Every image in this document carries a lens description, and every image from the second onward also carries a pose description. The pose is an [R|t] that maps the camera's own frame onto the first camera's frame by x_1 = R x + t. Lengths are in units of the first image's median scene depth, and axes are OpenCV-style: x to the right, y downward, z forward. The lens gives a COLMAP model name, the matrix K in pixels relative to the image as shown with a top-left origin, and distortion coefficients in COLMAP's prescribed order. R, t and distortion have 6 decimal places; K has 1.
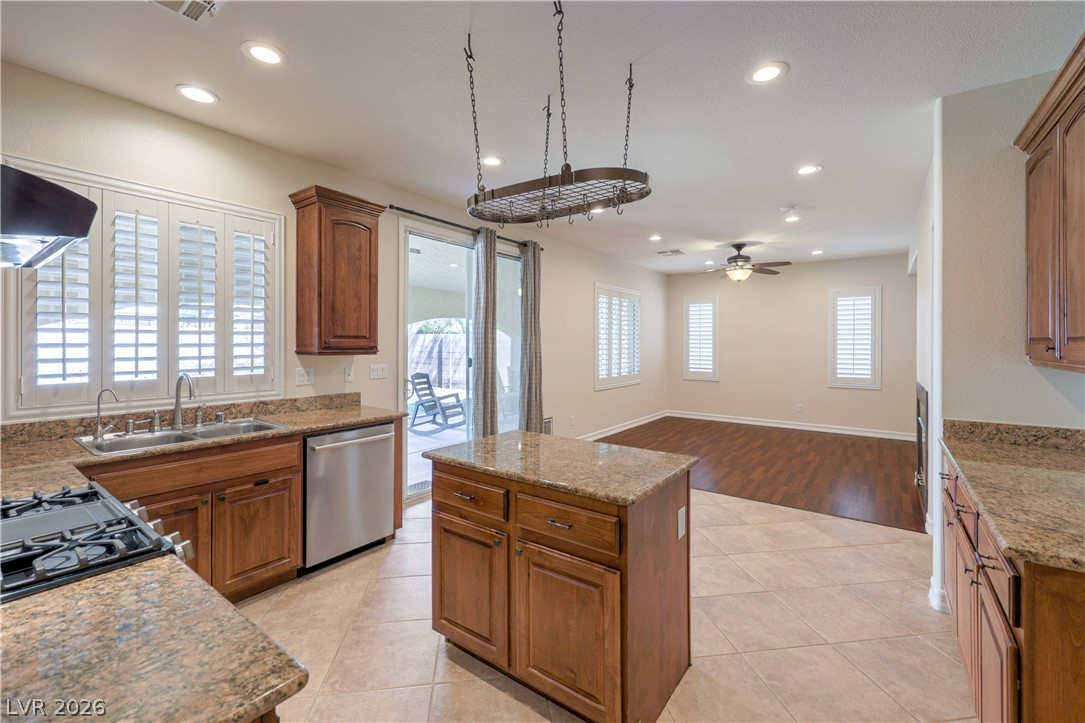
lens RADIAL K [[453.2, 0, 560.6], [0, 453.2, 338.4], [0, 0, 1]] dist [0.001590, -0.000223]
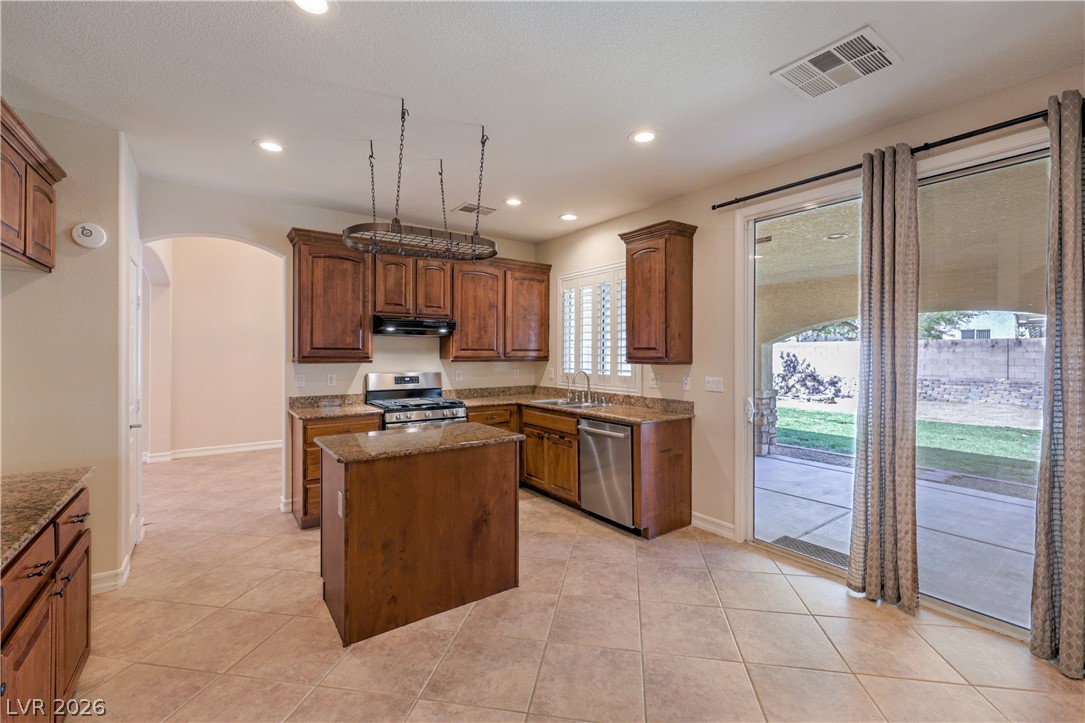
lens RADIAL K [[453.2, 0, 537.7], [0, 453.2, 349.3], [0, 0, 1]] dist [0.001590, -0.000223]
pose [[-0.324913, -0.012639, -0.945659, 0.386701], [0.005445, 0.999869, -0.015235, 0.008065], [0.945728, -0.010099, -0.324802, 0.595426]]
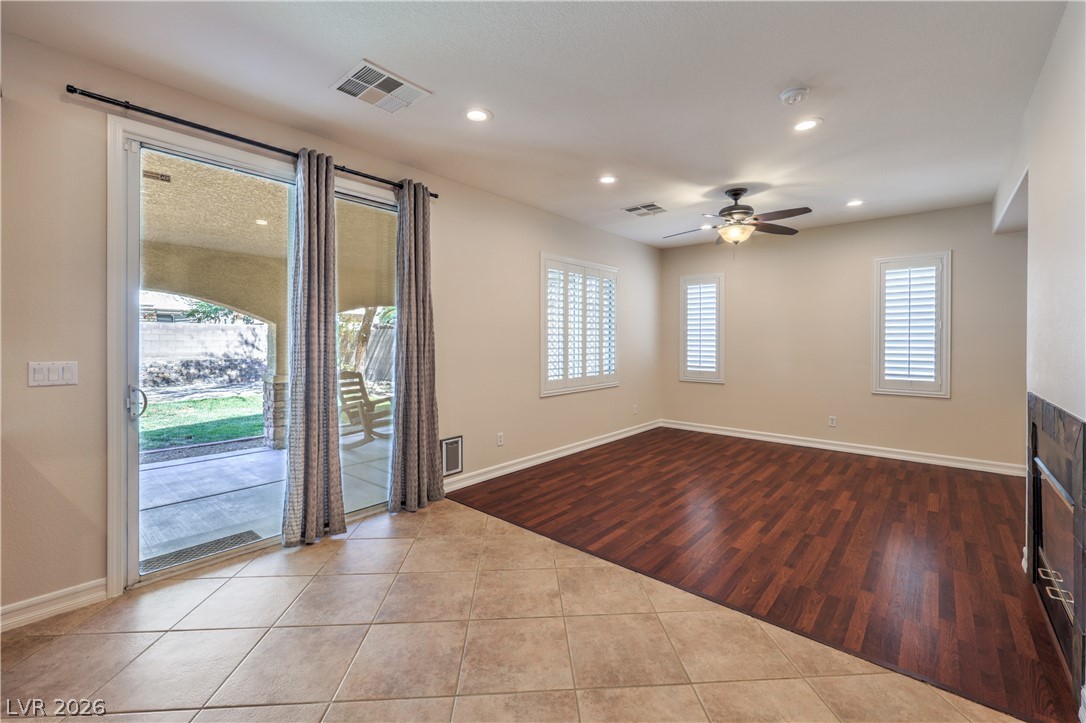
lens RADIAL K [[453.6, 0, 558.3], [0, 453.6, 338.6], [0, 0, 1]] dist [0.001590, -0.000223]
pose [[0.996754, -0.002382, -0.080477, 0.183043], [0.002943, 0.999972, 0.006860, 0.016207], [0.080459, -0.007075, 0.996733, 0.290864]]
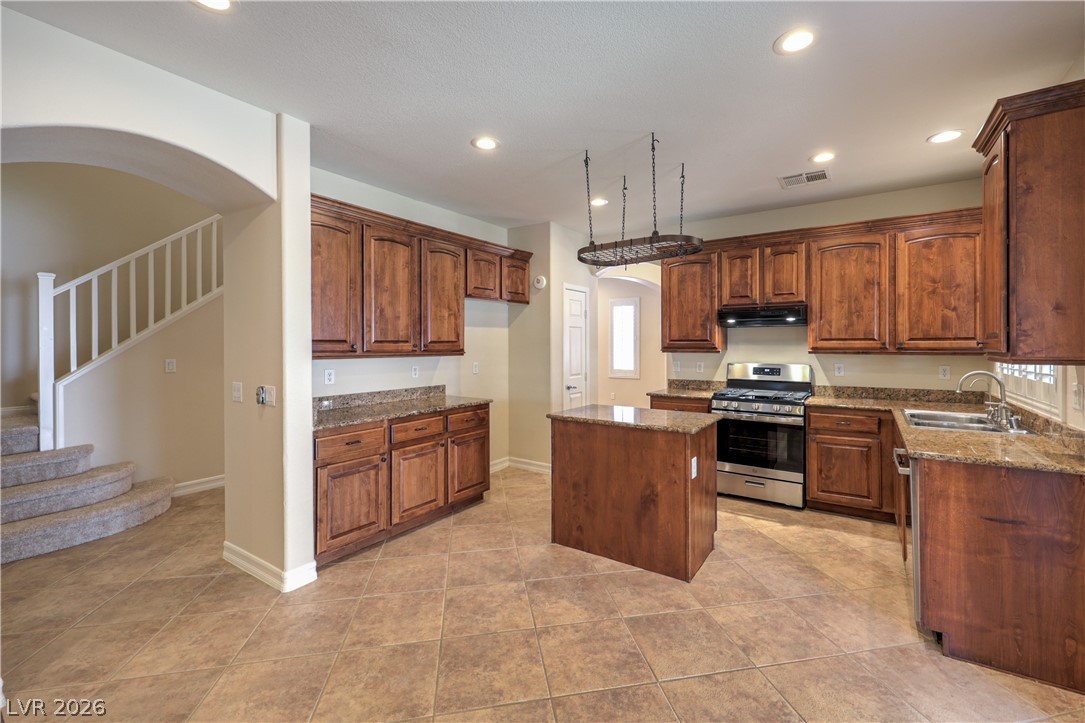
lens RADIAL K [[453.2, 0, 575.1], [0, 453.2, 342.7], [0, 0, 1]] dist [0.001590, -0.000223]
pose [[-0.998577, -0.000868, -0.053327, 0.096544], [-0.000242, 0.999931, -0.011740, 0.008547], [0.053333, -0.011710, -0.998508, 0.867491]]
